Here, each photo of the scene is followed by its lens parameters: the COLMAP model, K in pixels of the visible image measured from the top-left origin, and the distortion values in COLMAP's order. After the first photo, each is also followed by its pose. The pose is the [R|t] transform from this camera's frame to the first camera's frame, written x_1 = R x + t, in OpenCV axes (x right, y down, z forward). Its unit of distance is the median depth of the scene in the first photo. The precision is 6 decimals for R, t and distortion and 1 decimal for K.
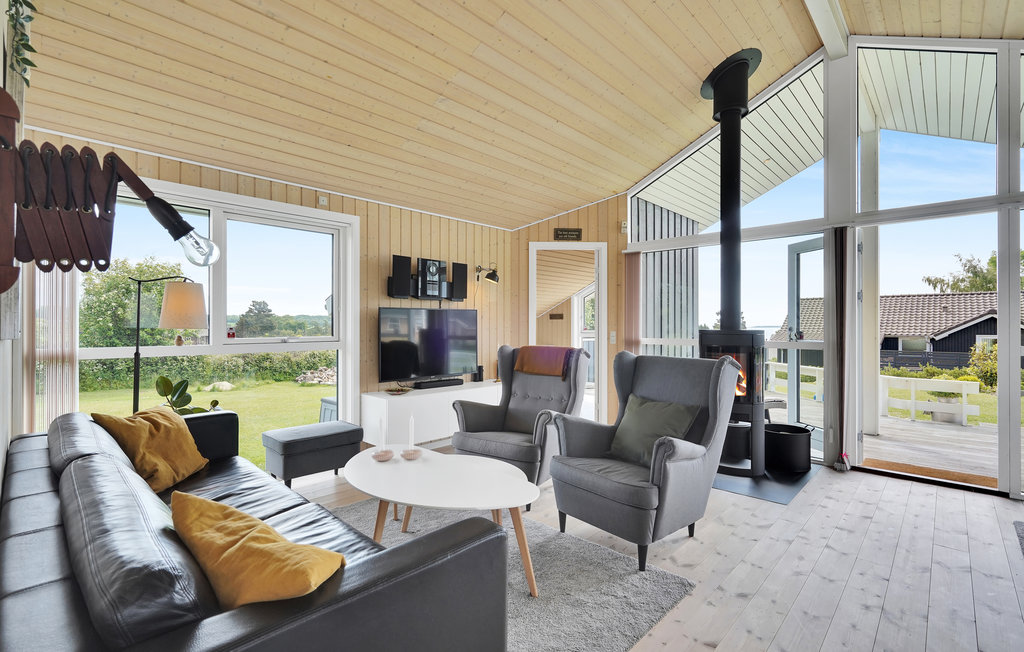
lens RADIAL K [[473.2, 0, 500.6], [0, 473.2, 323.3], [0, 0, 1]] dist [-0.002063, 0.000917]
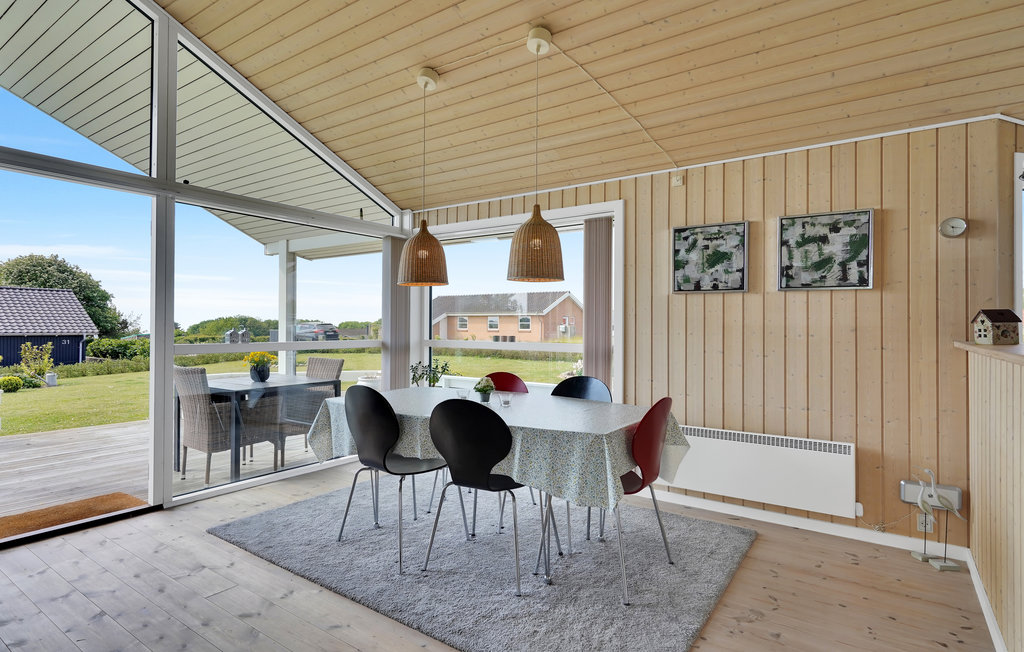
lens RADIAL K [[511.0, 0, 504.4], [0, 511.0, 322.1], [0, 0, 1]] dist [0.001940, 0.000734]
pose [[-0.142995, 0.002814, 0.989719, -0.006443], [-0.009458, 0.999946, -0.004209, 0.001243], [-0.989678, -0.009963, -0.142961, 0.389210]]
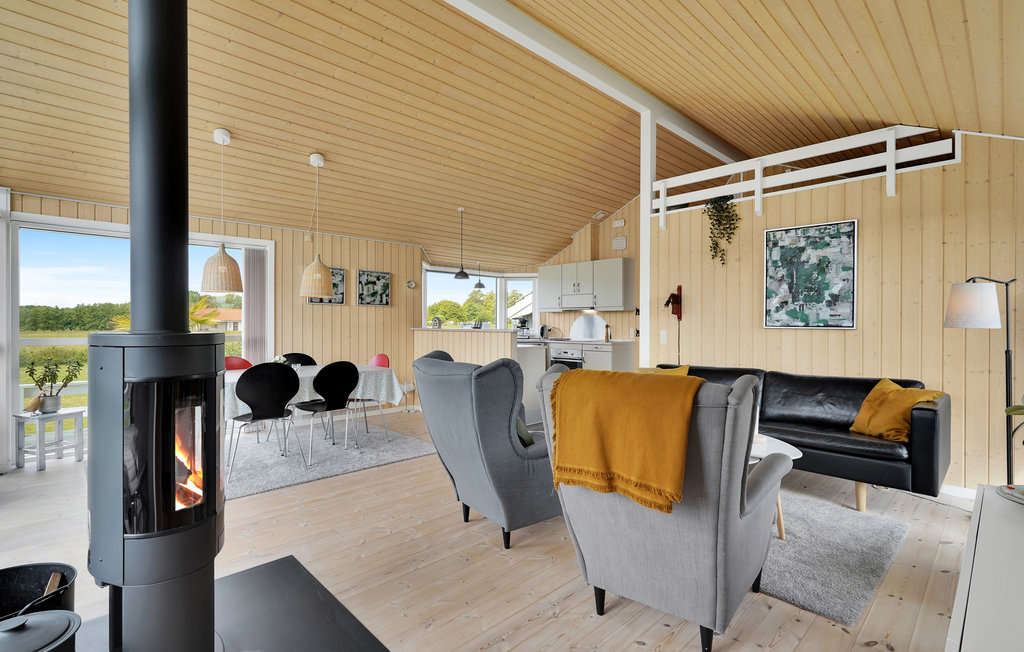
lens RADIAL K [[523.1, 0, 482.6], [0, 523.1, 324.9], [0, 0, 1]] dist [-0.001658, -0.000047]
pose [[-0.997424, -0.004583, 0.071589, 0.168757], [-0.004468, 0.999988, 0.001763, 0.003868], [-0.071596, 0.001439, -0.997433, 1.358985]]
